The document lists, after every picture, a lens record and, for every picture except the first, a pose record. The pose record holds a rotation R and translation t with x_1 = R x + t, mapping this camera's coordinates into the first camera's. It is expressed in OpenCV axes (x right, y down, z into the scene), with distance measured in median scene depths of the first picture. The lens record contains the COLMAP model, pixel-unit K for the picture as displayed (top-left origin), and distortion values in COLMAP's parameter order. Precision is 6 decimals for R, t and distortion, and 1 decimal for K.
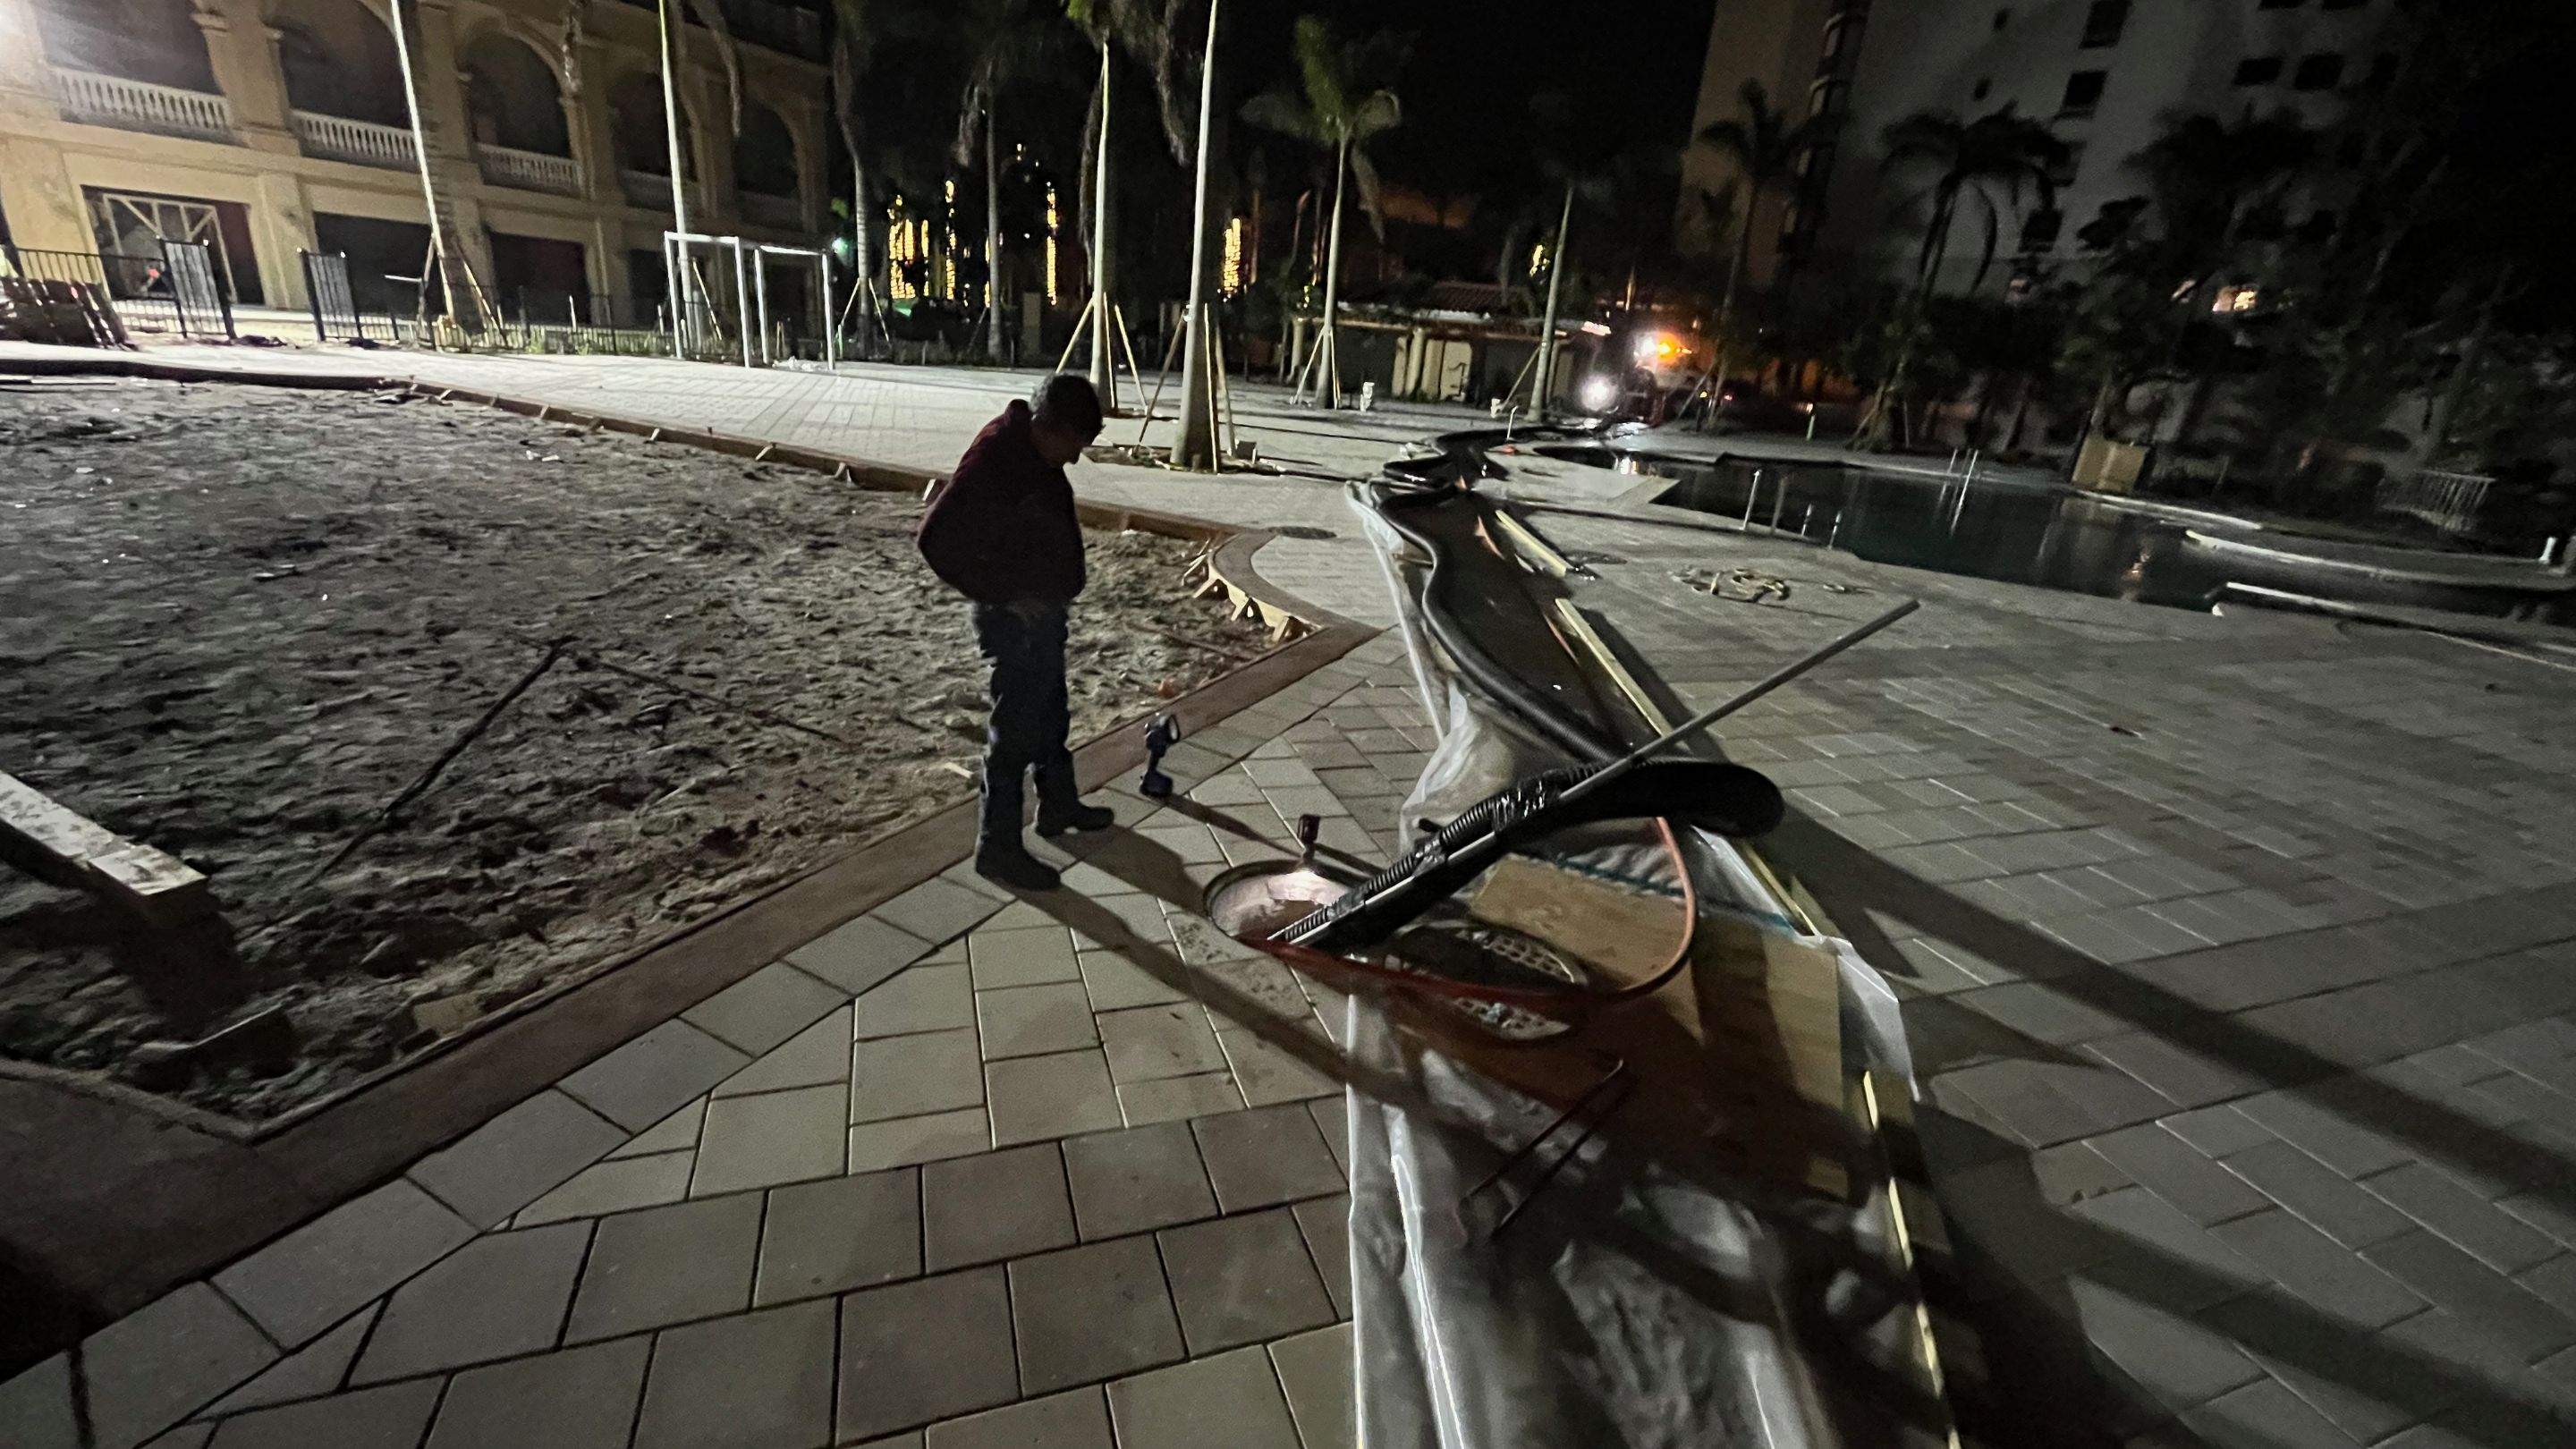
lens RADIAL K [[1031.7, 0, 1285.1], [0, 1031.7, 724.5], [0, 0, 1]] dist [-0.002804, -0.001171]
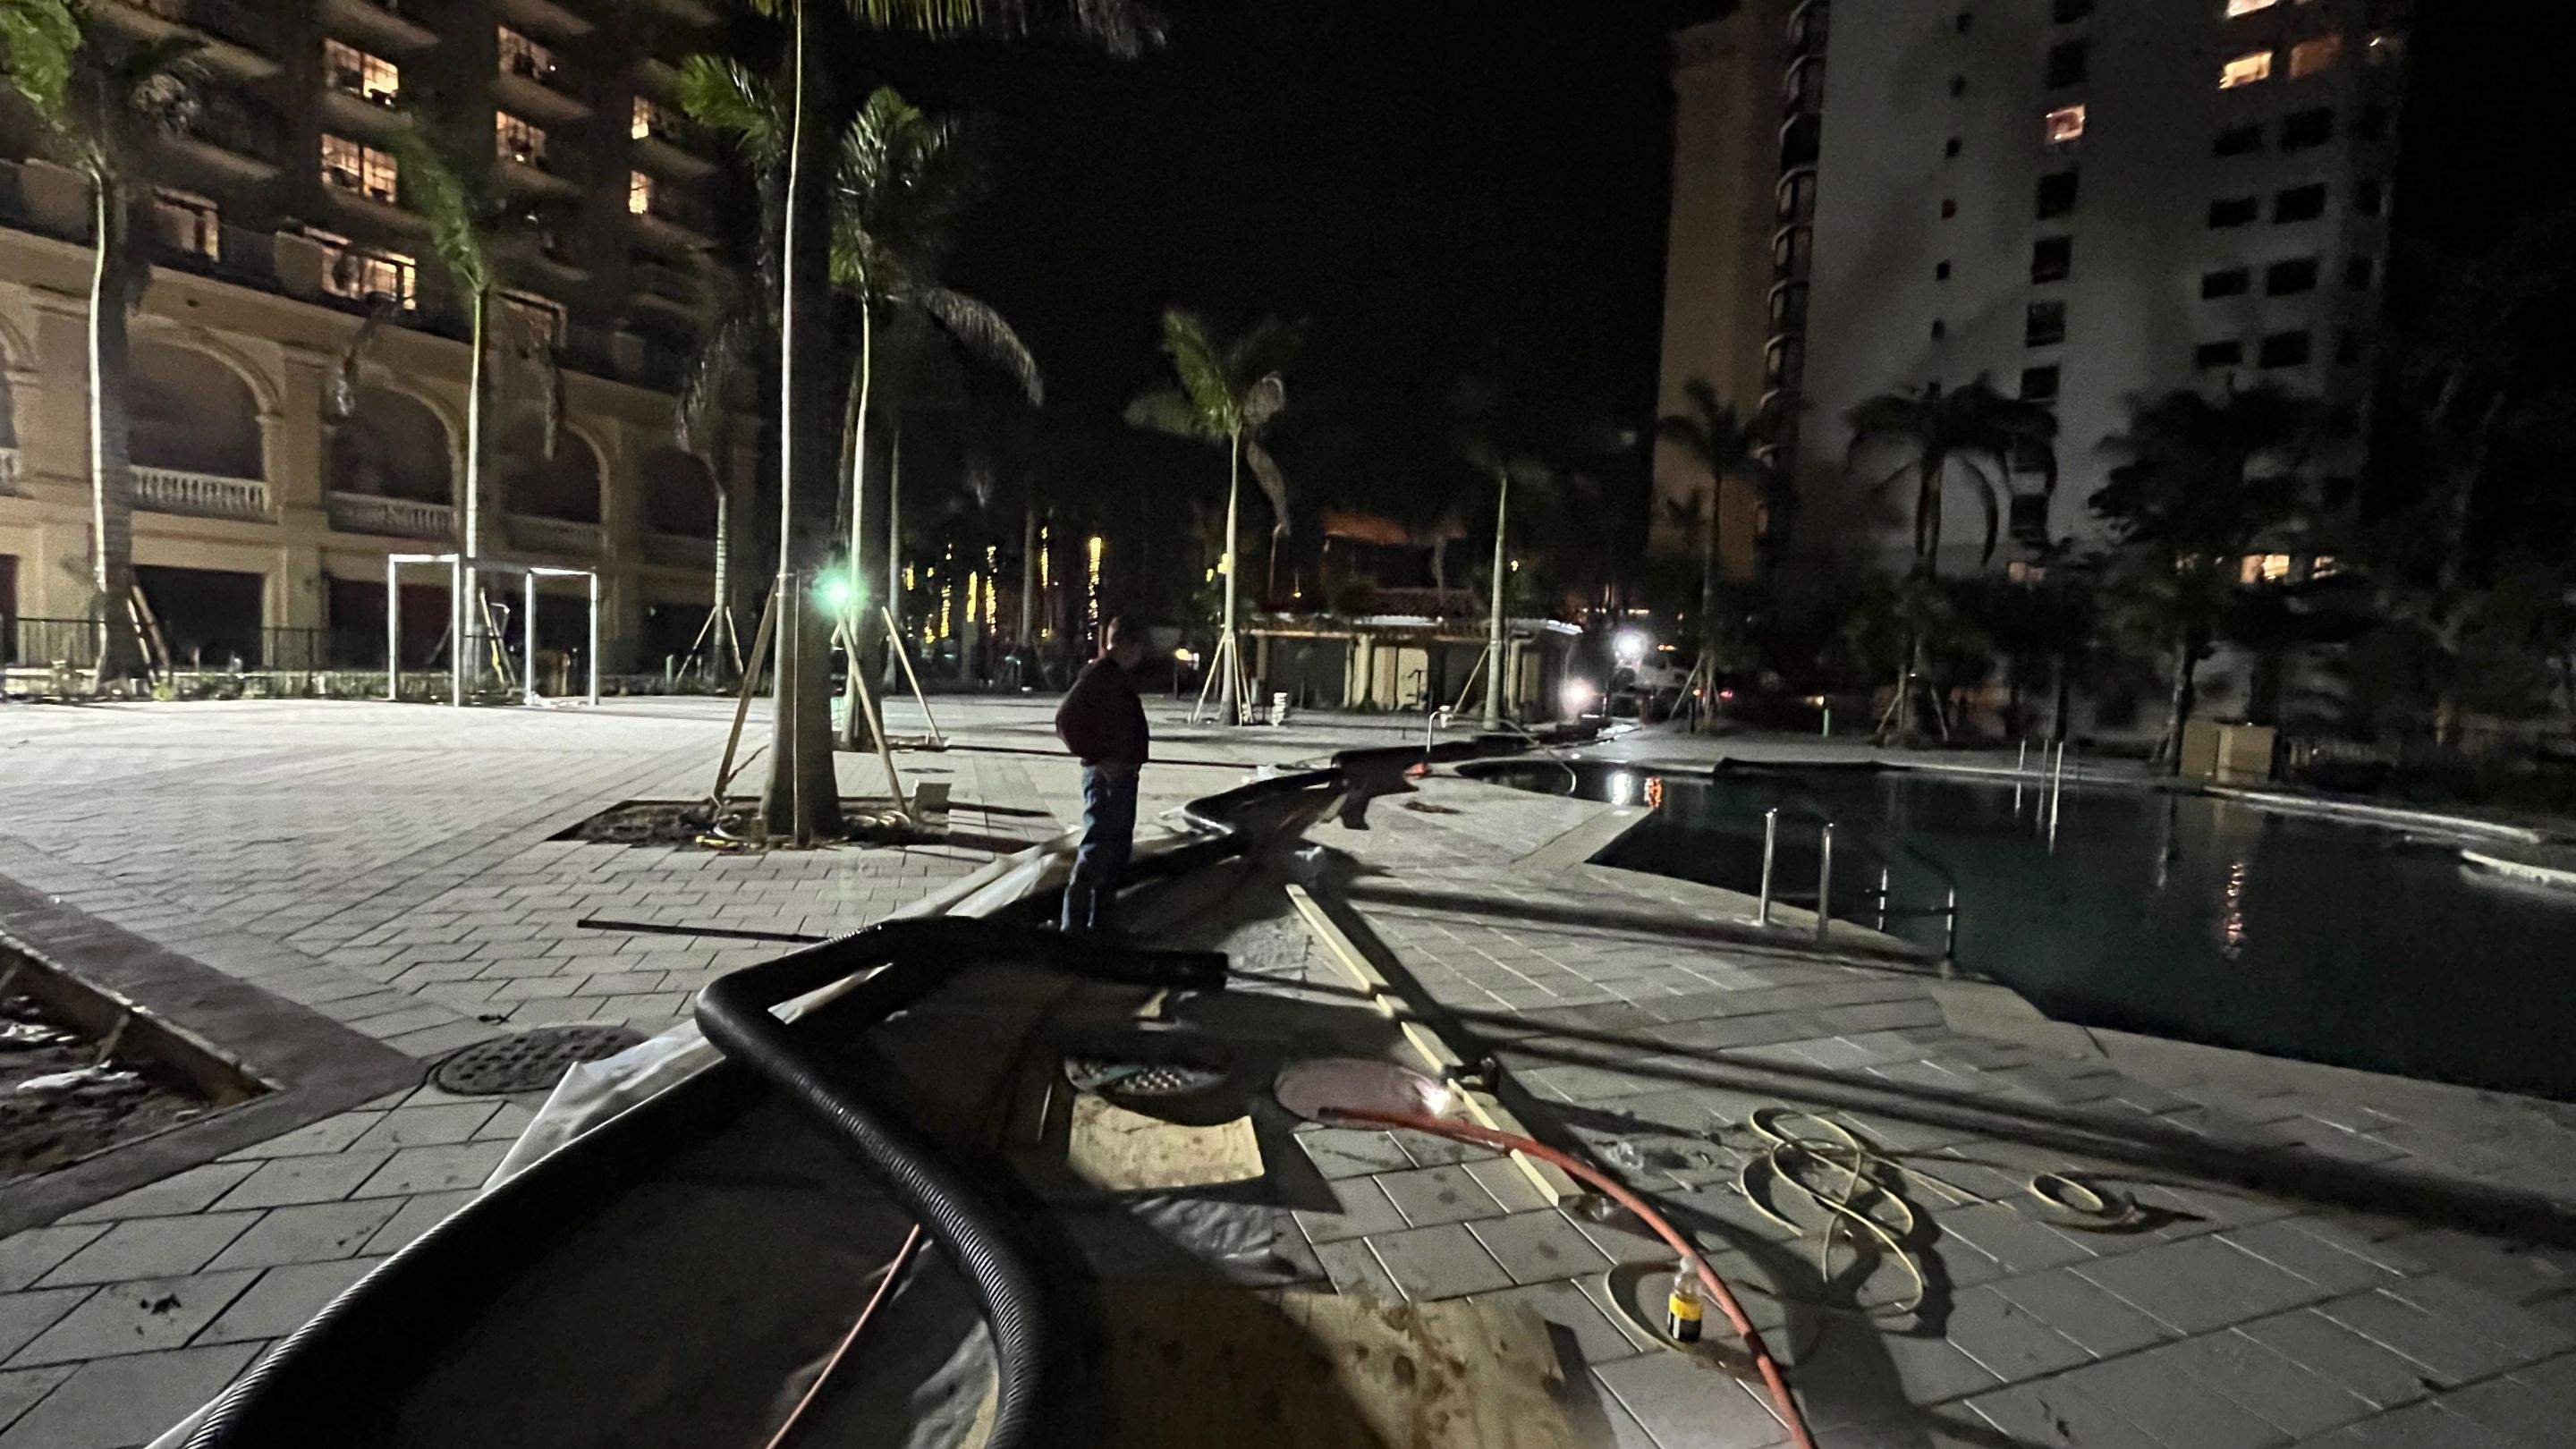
lens RADIAL K [[1031.7, 0, 1287.0], [0, 1031.7, 725.5], [0, 0, 1]] dist [-0.002804, -0.001171]
pose [[0.998943, -0.041673, -0.019394, 0.159614], [0.034153, 0.955321, -0.293591, -0.100445], [0.030762, 0.292618, 0.955734, 0.340391]]
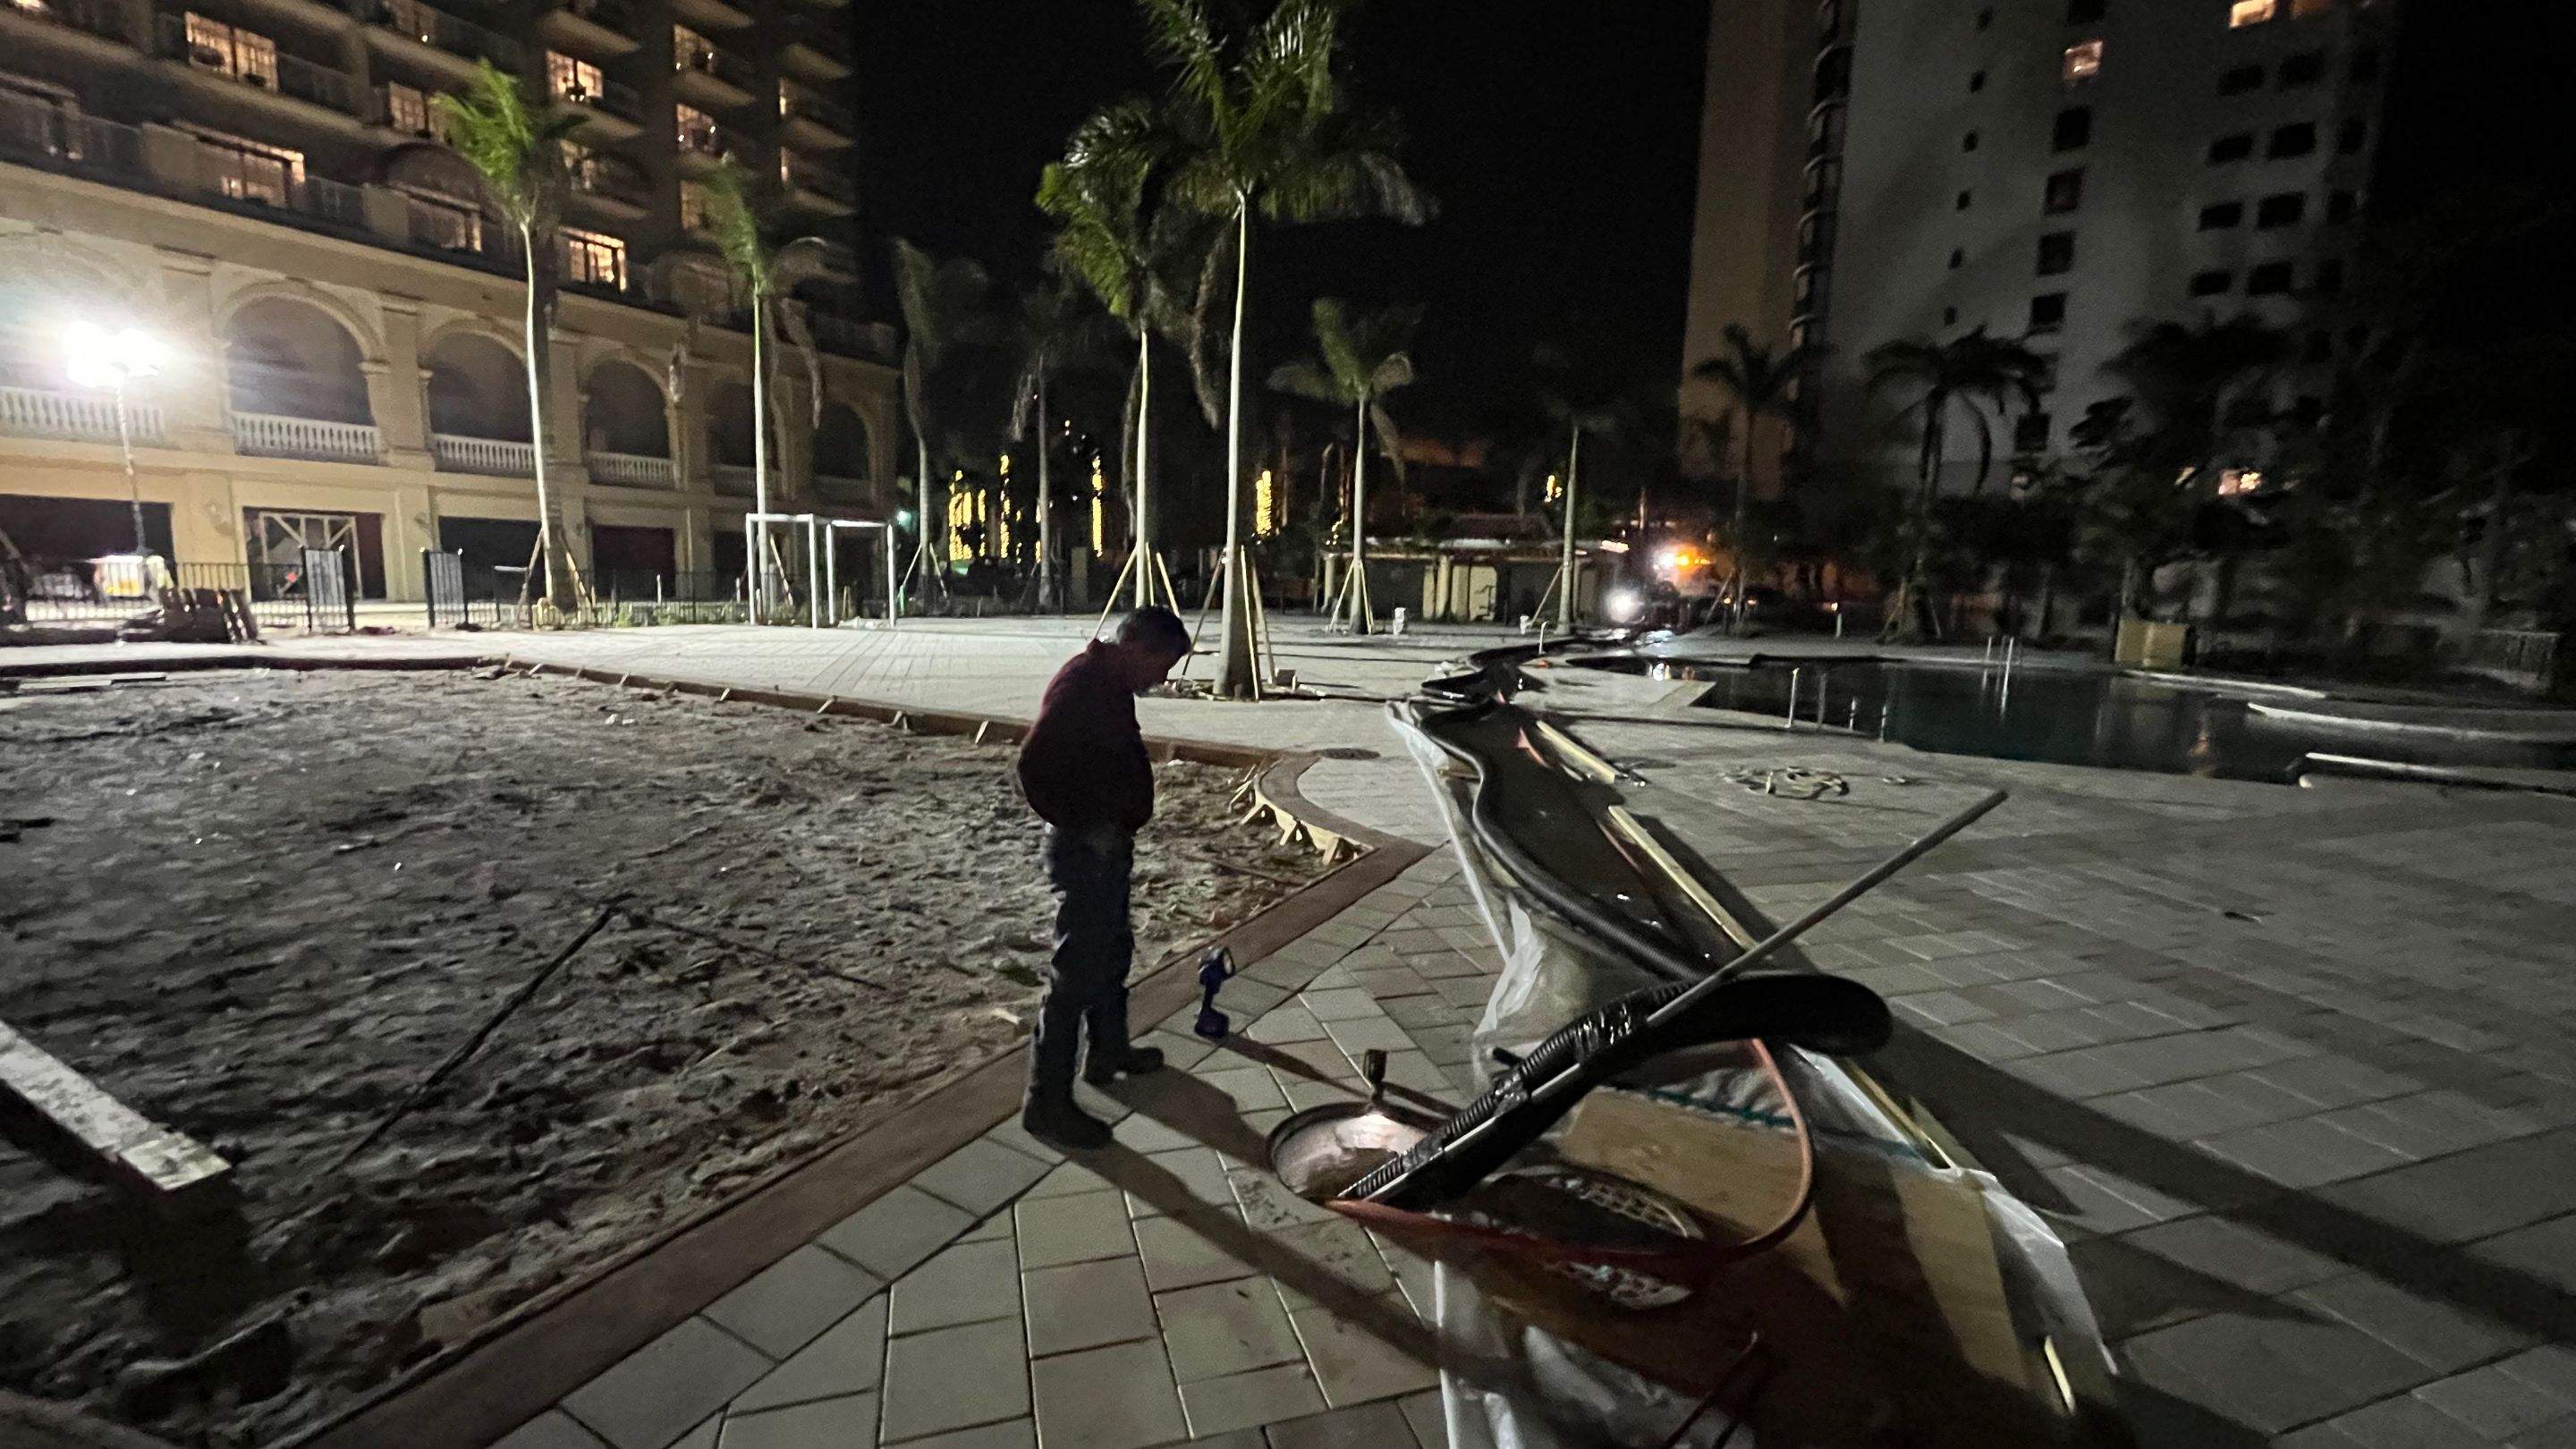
lens RADIAL K [[1031.7, 0, 1285.4], [0, 1031.7, 725.5], [0, 0, 1]] dist [-0.002804, -0.001171]
pose [[0.997806, -0.054061, -0.038218, -0.001532], [0.044768, 0.976224, -0.212093, -0.001326], [0.048775, 0.209917, 0.976502, 0.004617]]
